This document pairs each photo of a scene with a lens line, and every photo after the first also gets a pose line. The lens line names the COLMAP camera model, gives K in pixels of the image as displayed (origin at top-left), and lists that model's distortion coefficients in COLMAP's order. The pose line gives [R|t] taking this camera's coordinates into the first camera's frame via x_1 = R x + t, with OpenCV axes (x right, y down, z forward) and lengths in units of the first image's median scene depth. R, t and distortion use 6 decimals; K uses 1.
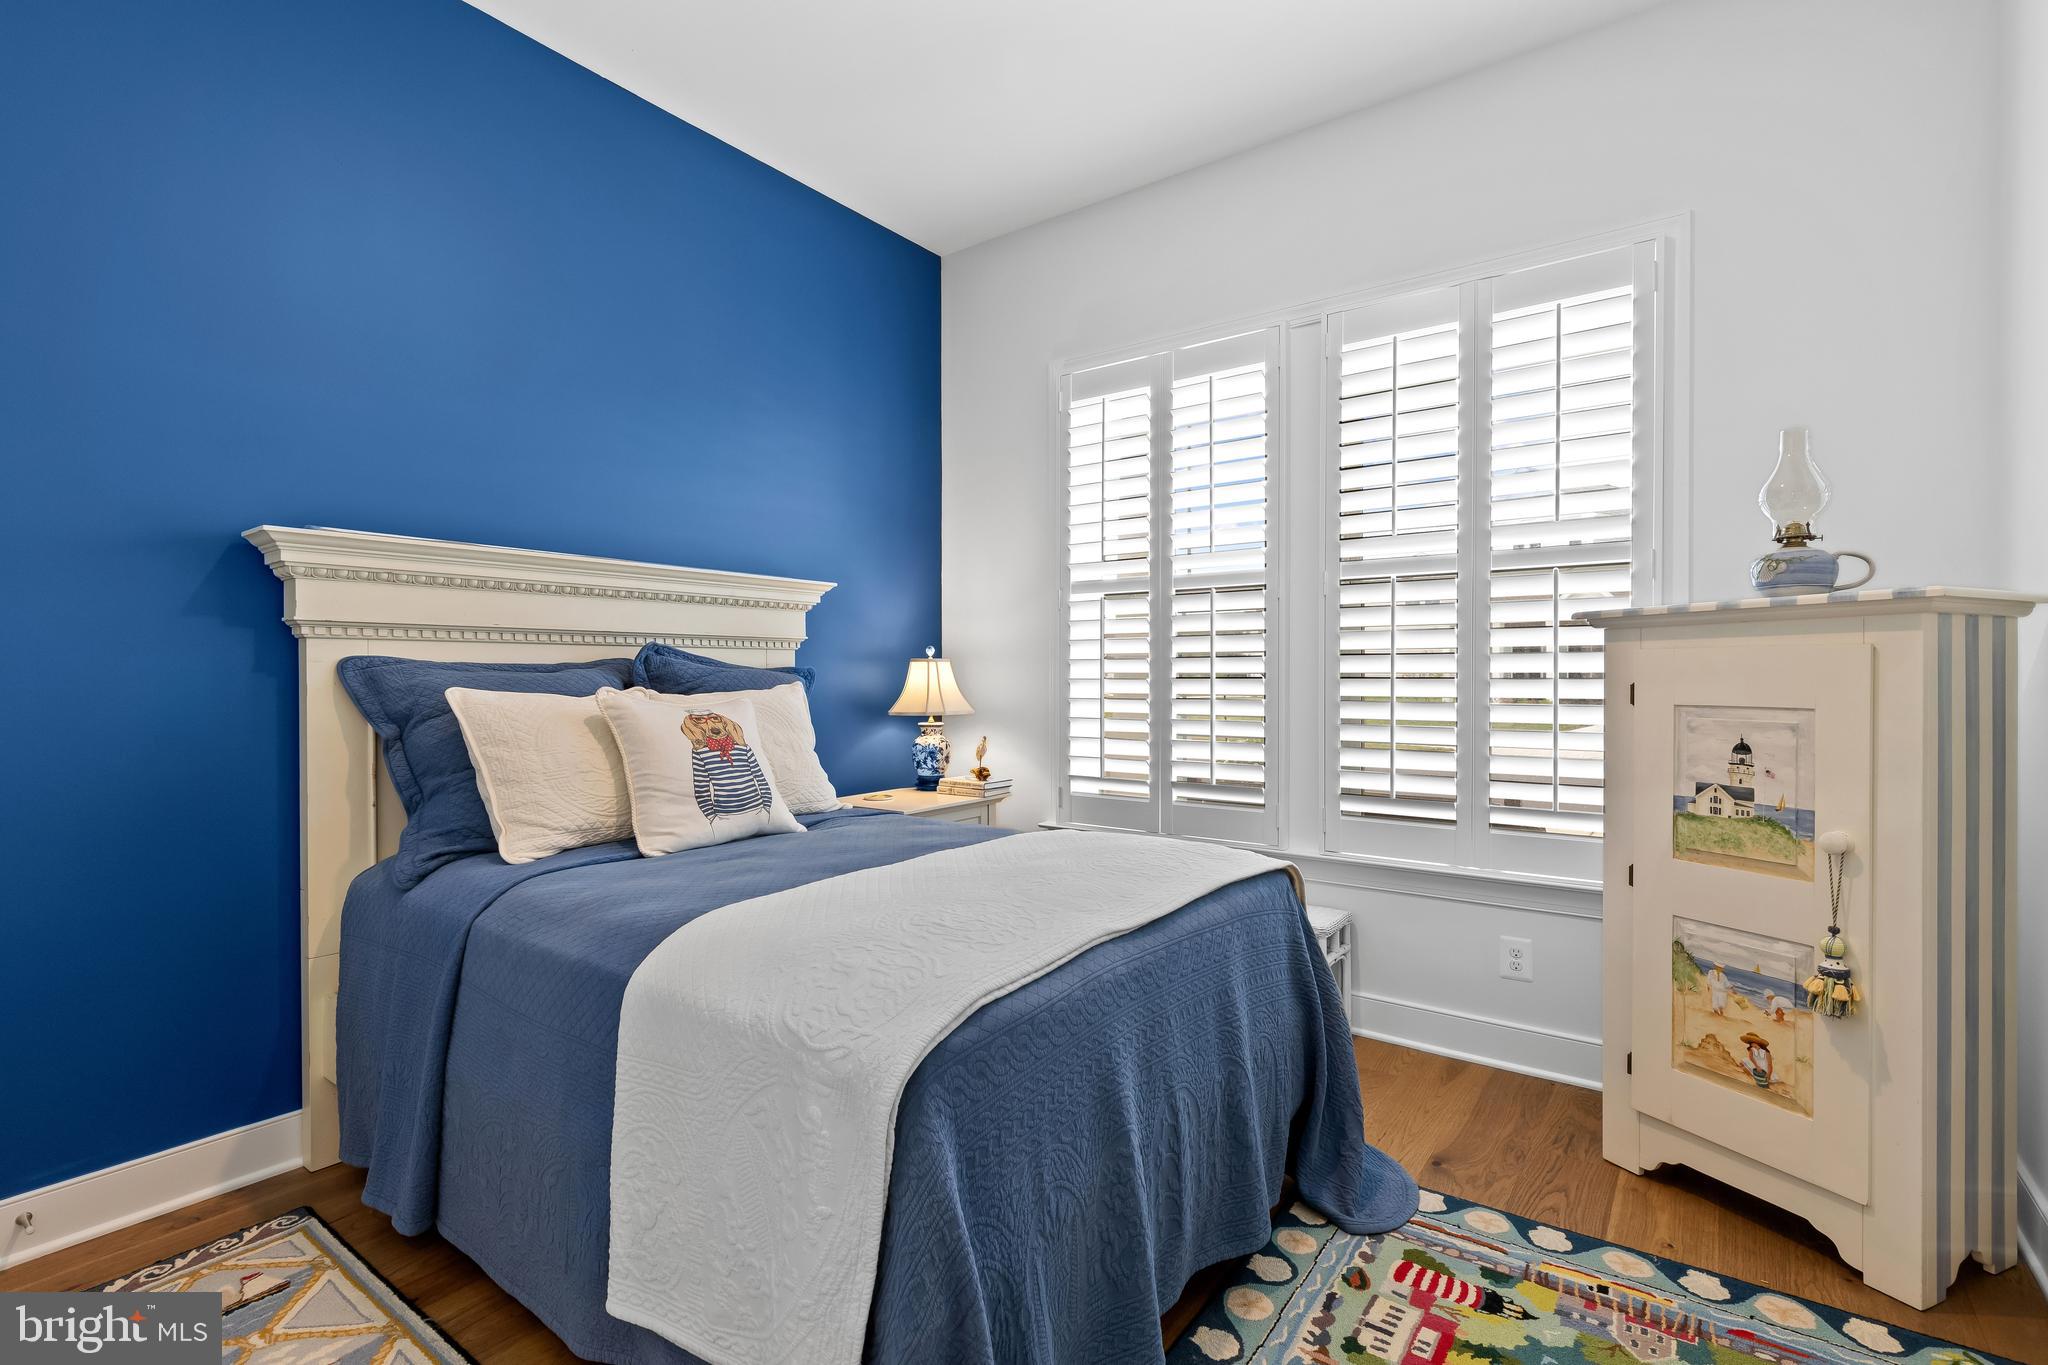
lens RADIAL K [[932.5, 0, 1027.8], [0, 932.5, 679.5], [0, 0, 1]] dist [-0.000056, 0.001146]
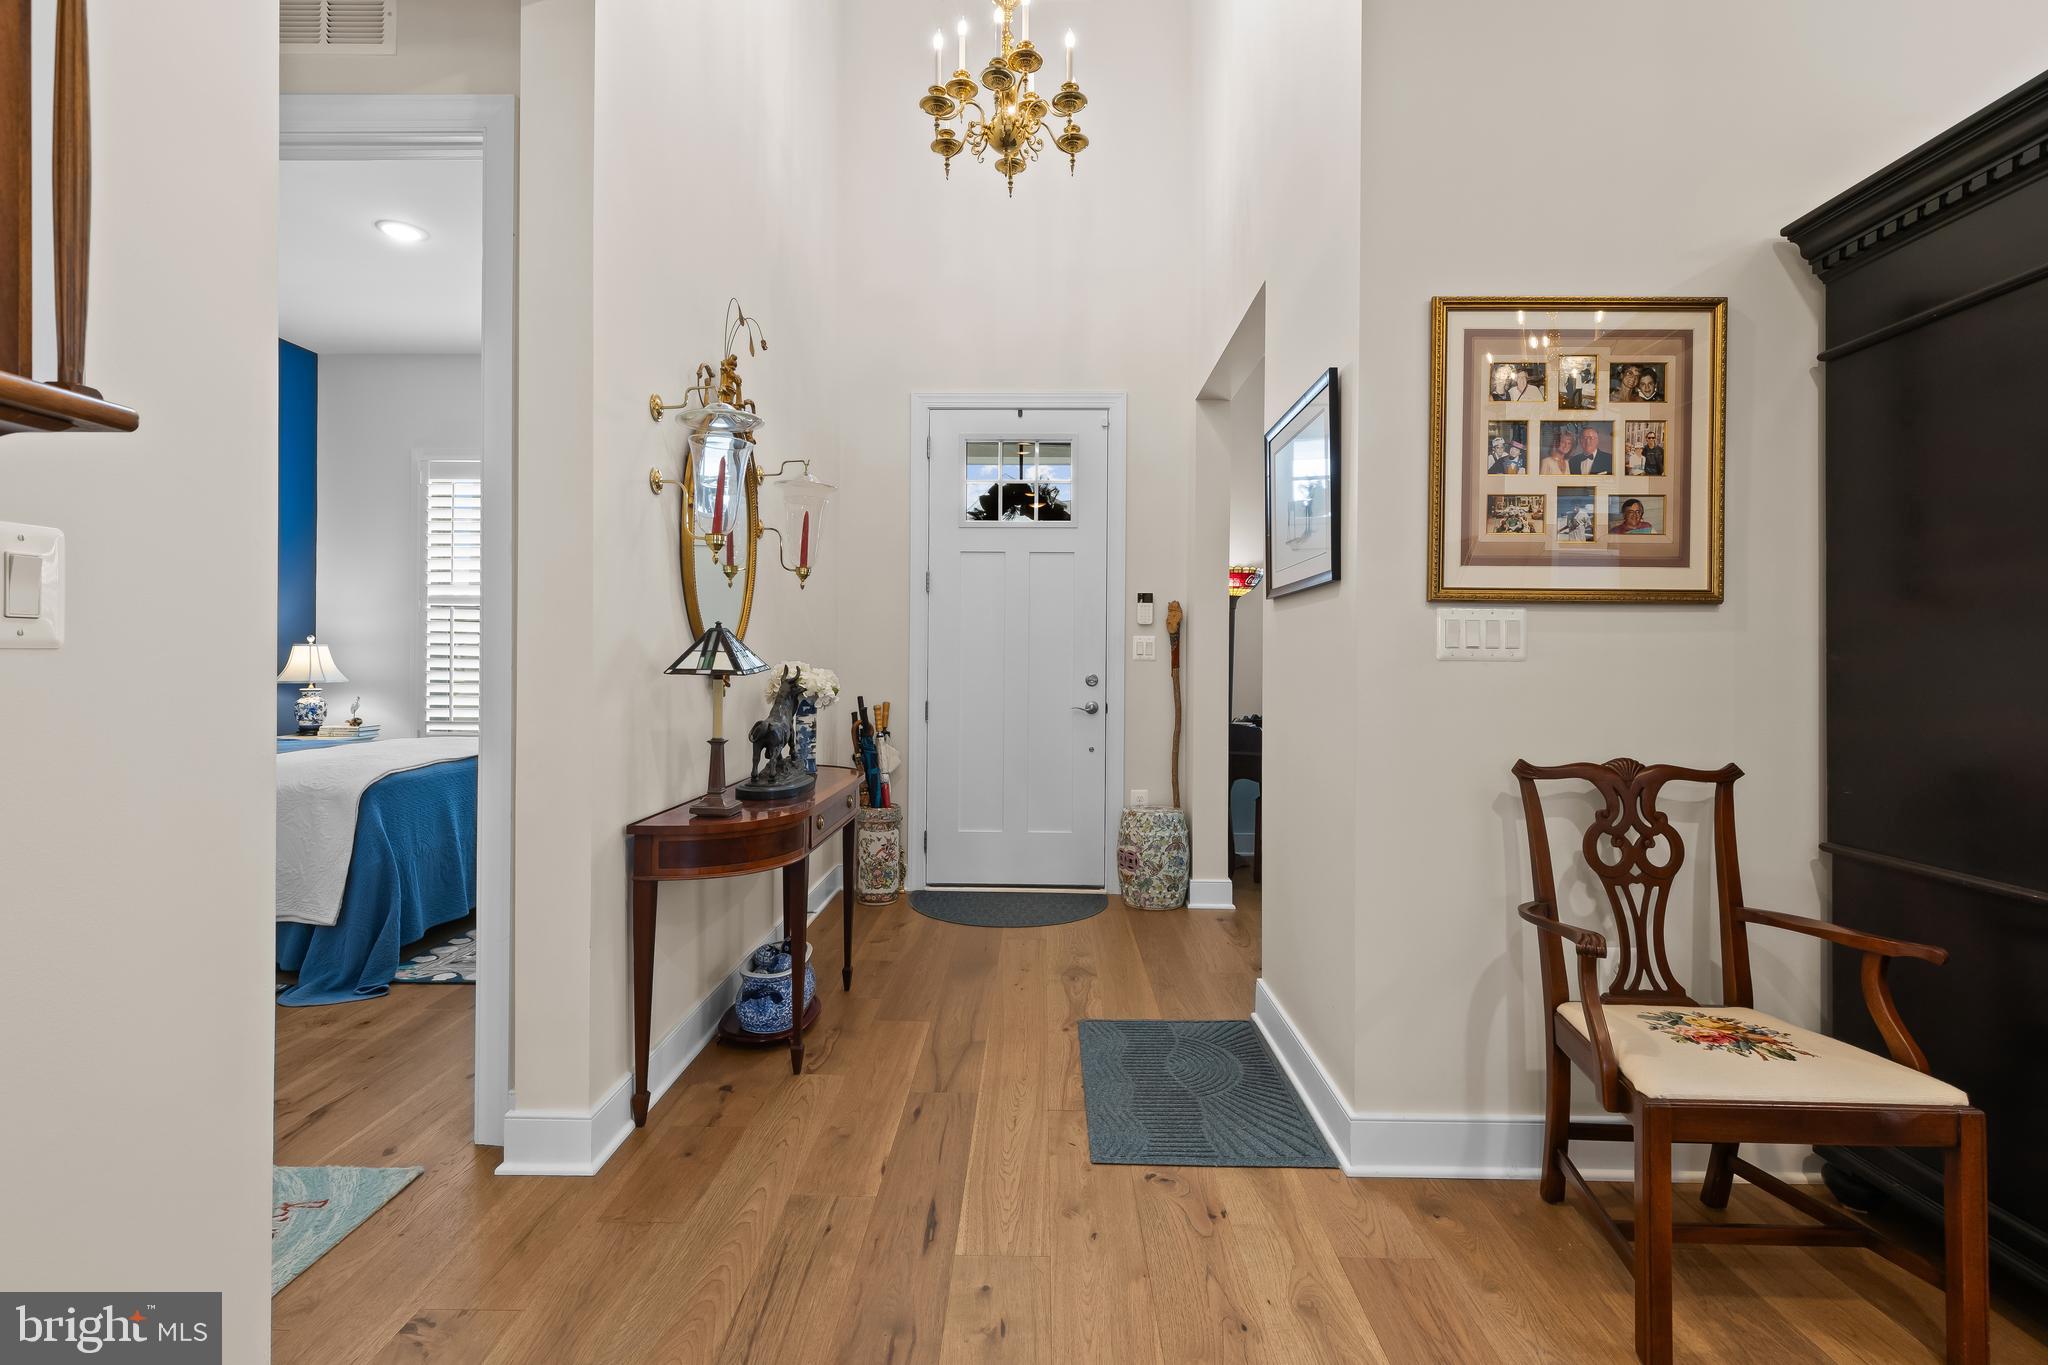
lens RADIAL K [[932.5, 0, 1023.2], [0, 932.5, 663.5], [0, 0, 1]] dist [-0.000056, 0.001146]
pose [[0.814127, 0.007625, 0.580636, -0.045621], [-0.005038, 0.999969, -0.006068, 0.010949], [-0.580665, 0.002015, 0.814140, -0.820766]]
